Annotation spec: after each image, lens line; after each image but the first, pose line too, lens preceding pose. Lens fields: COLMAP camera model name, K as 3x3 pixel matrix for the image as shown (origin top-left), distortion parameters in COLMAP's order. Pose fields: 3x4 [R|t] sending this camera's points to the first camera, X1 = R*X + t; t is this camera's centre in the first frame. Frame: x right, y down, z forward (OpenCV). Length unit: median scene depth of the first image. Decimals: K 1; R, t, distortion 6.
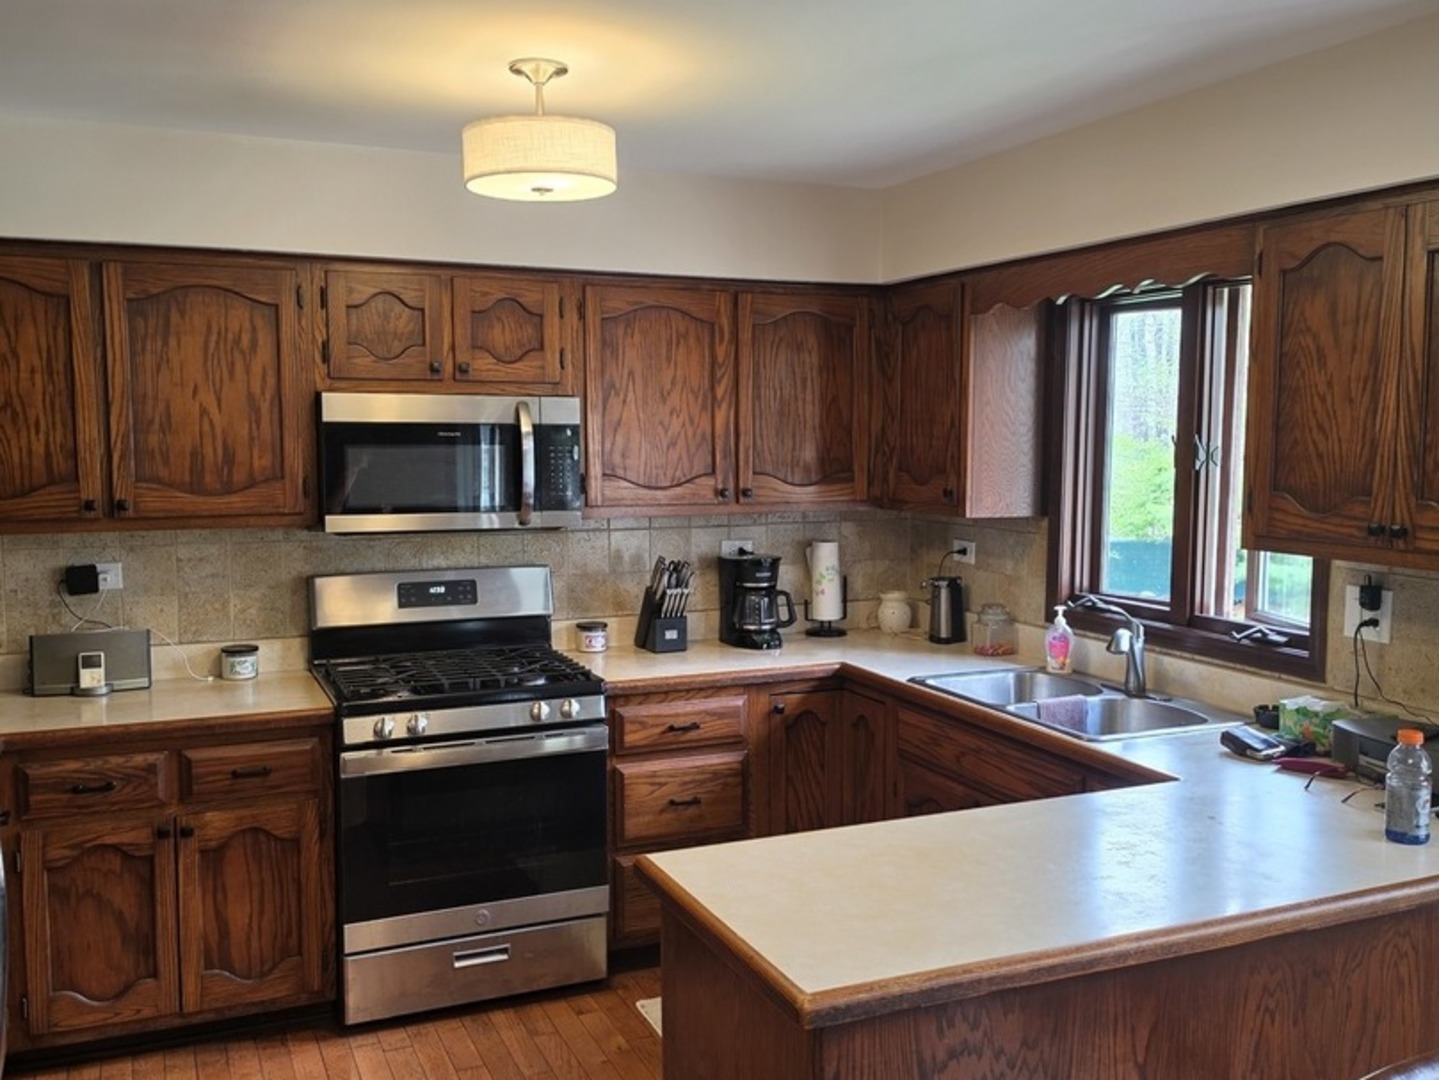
lens RADIAL K [[1319.5, 0, 719.5], [0, 1319.5, 540.0], [0, 0, 1]] dist [0.195050, -0.399240]
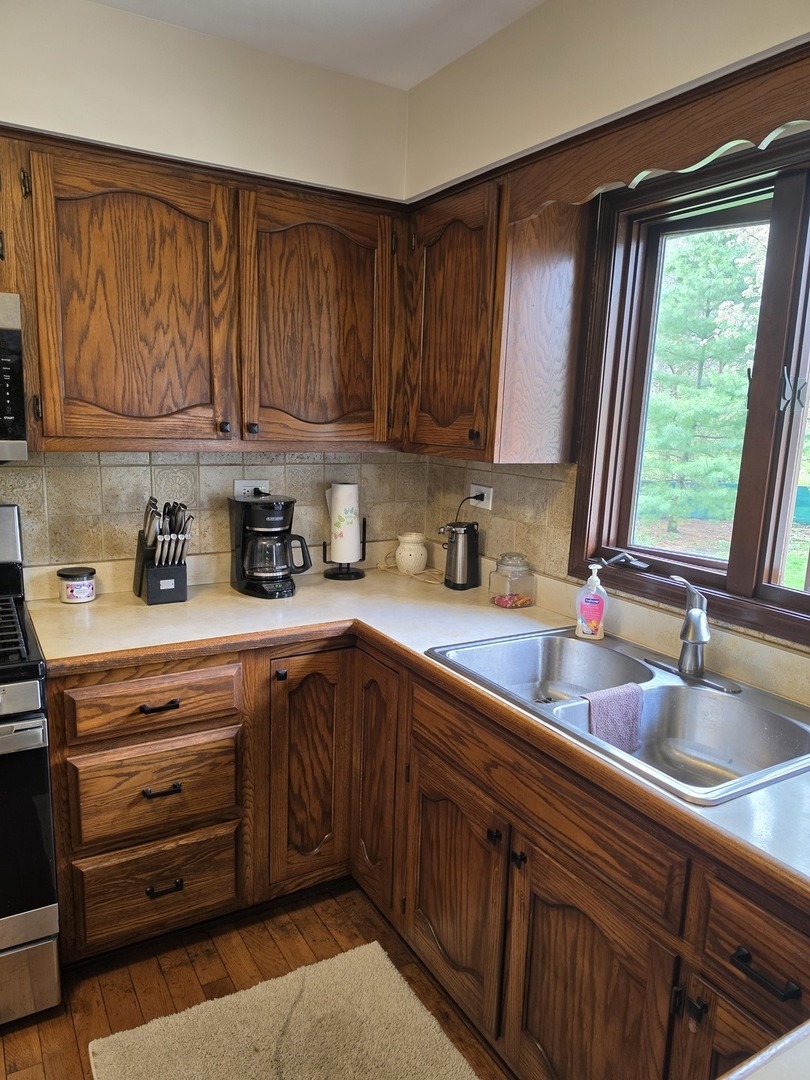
lens RADIAL K [[737.6, 0, 410.5], [0, 737.6, 548.1], [0, 0, 1]] dist [0.085414, -0.121323]
pose [[0.990864, 0.010551, 0.134449, 0.063491], [-0.023881, 0.994908, 0.097918, -0.007147], [-0.132731, -0.100234, 0.986071, 0.509866]]
